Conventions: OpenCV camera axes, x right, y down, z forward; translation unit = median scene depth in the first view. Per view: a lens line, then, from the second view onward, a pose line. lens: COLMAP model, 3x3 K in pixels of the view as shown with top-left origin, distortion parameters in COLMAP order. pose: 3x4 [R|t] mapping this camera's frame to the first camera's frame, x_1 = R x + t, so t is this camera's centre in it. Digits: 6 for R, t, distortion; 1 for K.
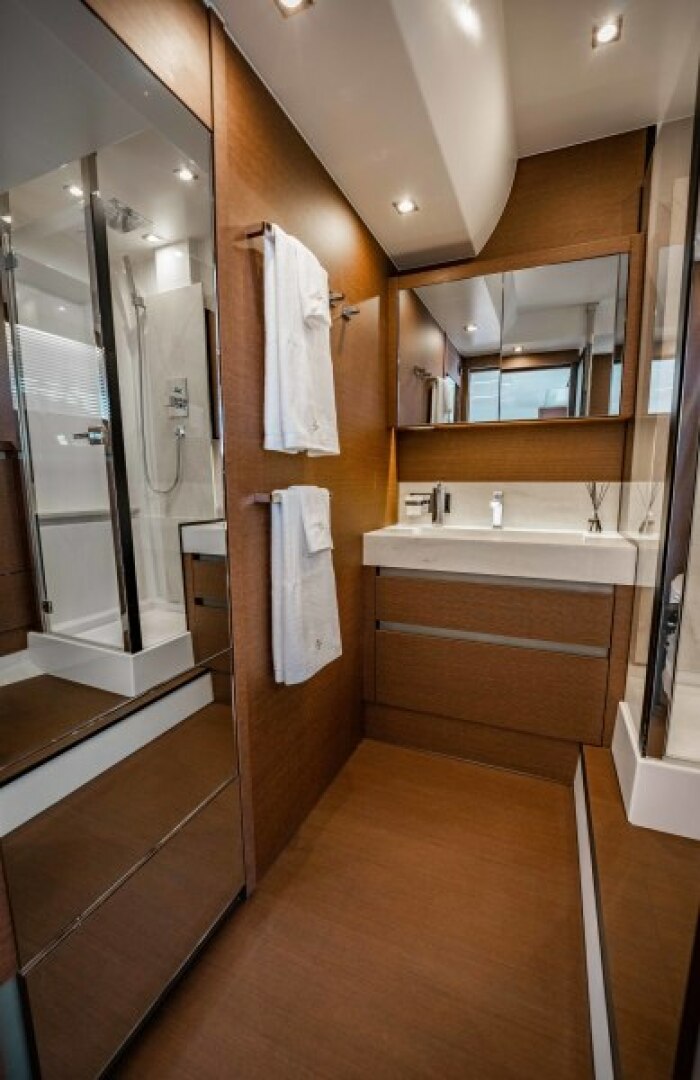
lens RADIAL K [[450.0, 0, 353.4], [0, 450.0, 552.4], [0, 0, 1]] dist [-0.026932, 0.000387]
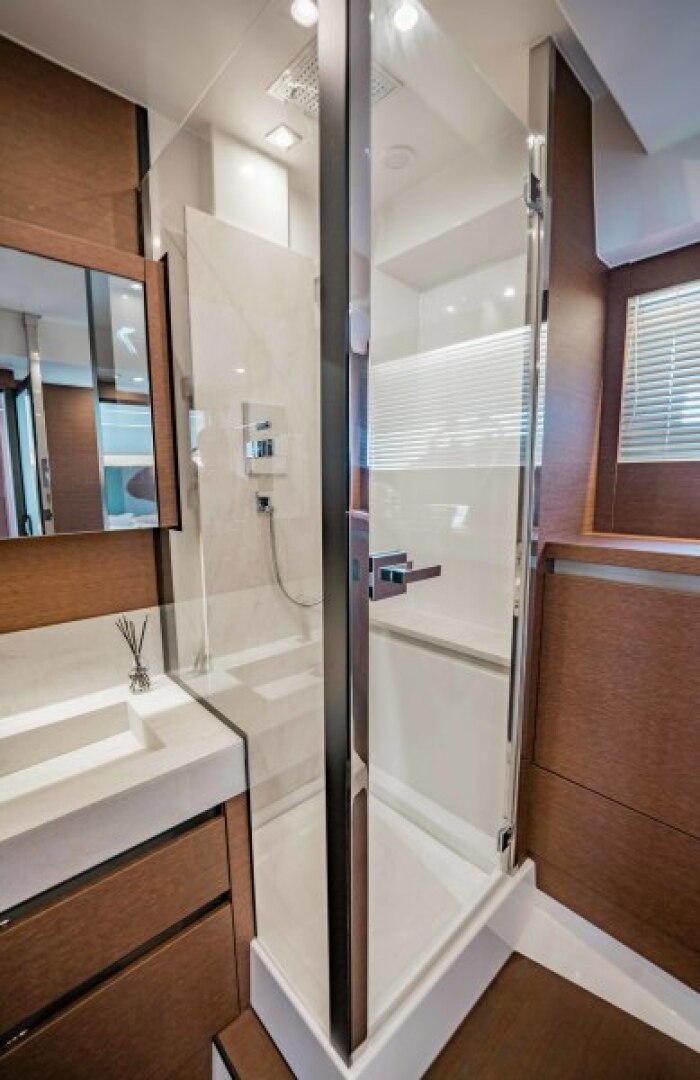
lens RADIAL K [[450.0, 0, 353.4], [0, 450.0, 552.4], [0, 0, 1]] dist [-0.026932, 0.000387]
pose [[0.404088, -0.131213, 0.905260, 0.092639], [0.136121, 0.987265, 0.082337, -0.261101], [-0.904535, 0.089953, 0.416803, 0.416836]]
